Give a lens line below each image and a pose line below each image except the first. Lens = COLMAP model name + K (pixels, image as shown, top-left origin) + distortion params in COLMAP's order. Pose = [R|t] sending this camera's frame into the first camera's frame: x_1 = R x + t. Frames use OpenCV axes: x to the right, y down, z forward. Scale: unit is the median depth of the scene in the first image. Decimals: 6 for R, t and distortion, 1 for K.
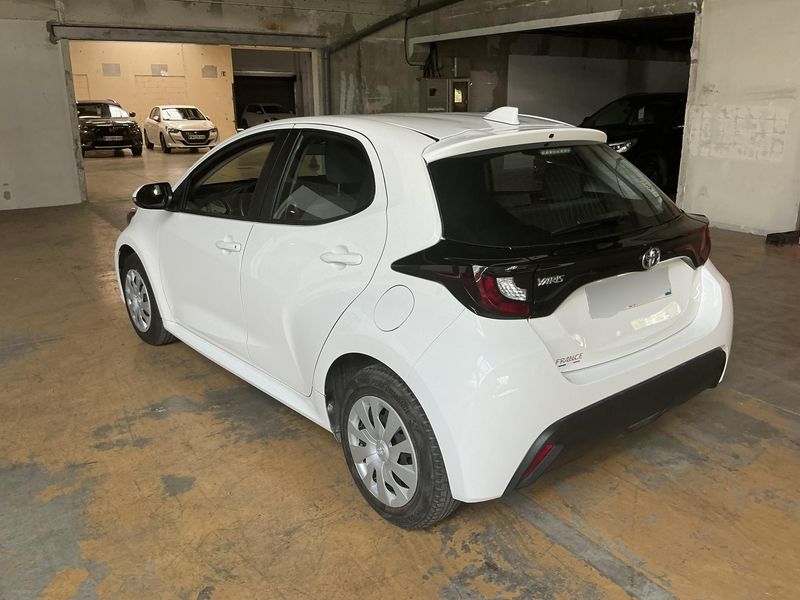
lens RADIAL K [[666.9, 0, 400.0], [0, 666.9, 300.0], [0, 0, 1]] dist [0.086615, -0.189204]
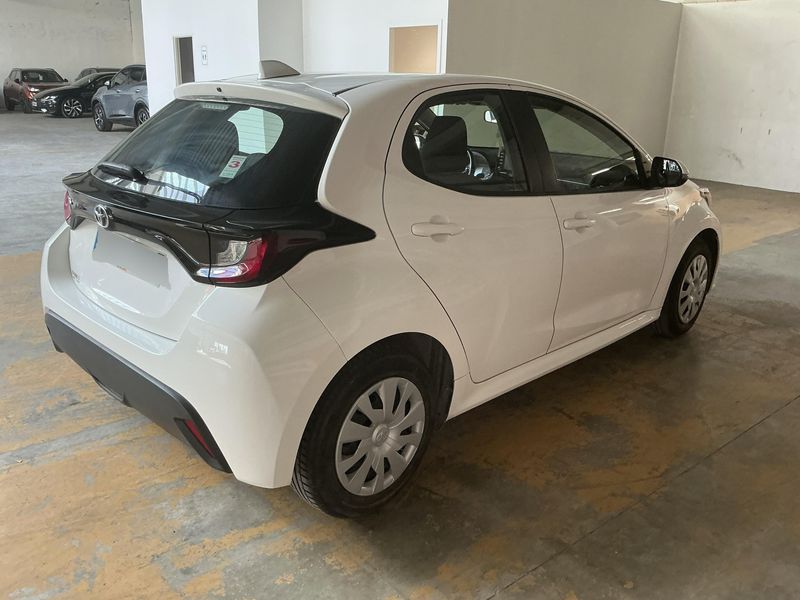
lens RADIAL K [[666.9, 0, 400.0], [0, 666.9, 300.0], [0, 0, 1]] dist [0.086615, -0.189204]
pose [[0.108715, 0.319025, -0.941490, 0.945832], [-0.300524, 0.913335, 0.274783, -0.240156], [0.947558, 0.253067, 0.195168, 0.875943]]
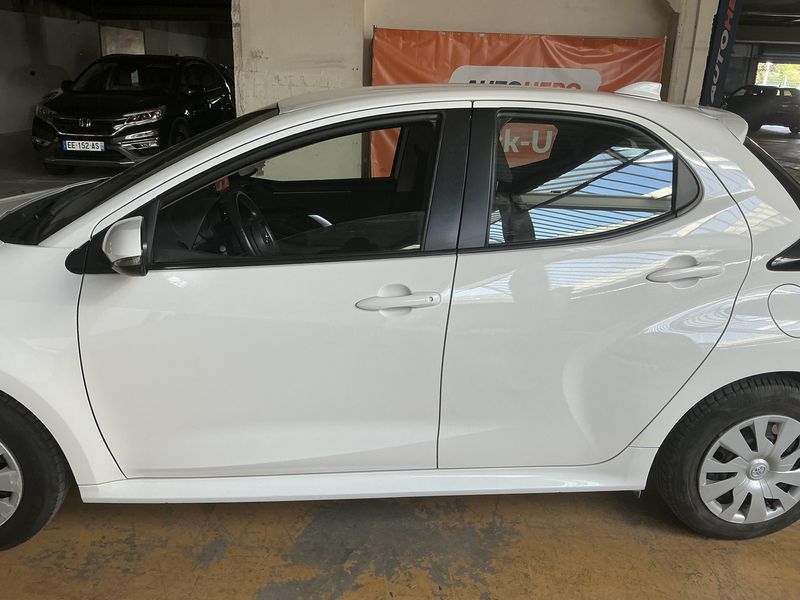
lens RADIAL K [[666.9, 0, 400.0], [0, 666.9, 300.0], [0, 0, 1]] dist [0.086615, -0.189204]
pose [[0.577916, -0.237997, 0.780622, -0.693166], [0.196178, 0.968998, 0.150193, -0.164864], [-0.792166, 0.066342, 0.606689, 0.590781]]
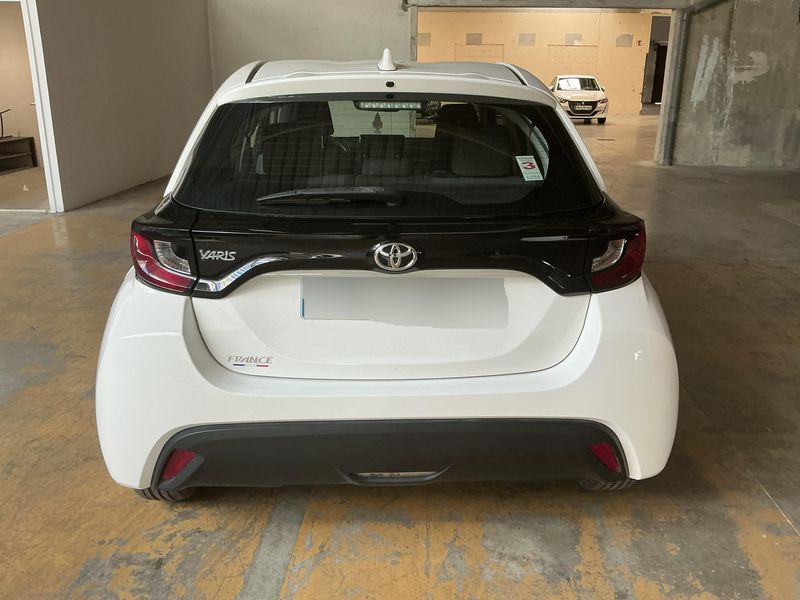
lens RADIAL K [[669.6, 0, 400.0], [0, 669.6, 300.0], [0, 0, 1]] dist [0.043874, -0.101413]
pose [[0.803991, 0.202448, -0.559118, 0.552589], [-0.182090, 0.978911, 0.092609, -0.058826], [0.566075, 0.027353, 0.823899, 0.294576]]
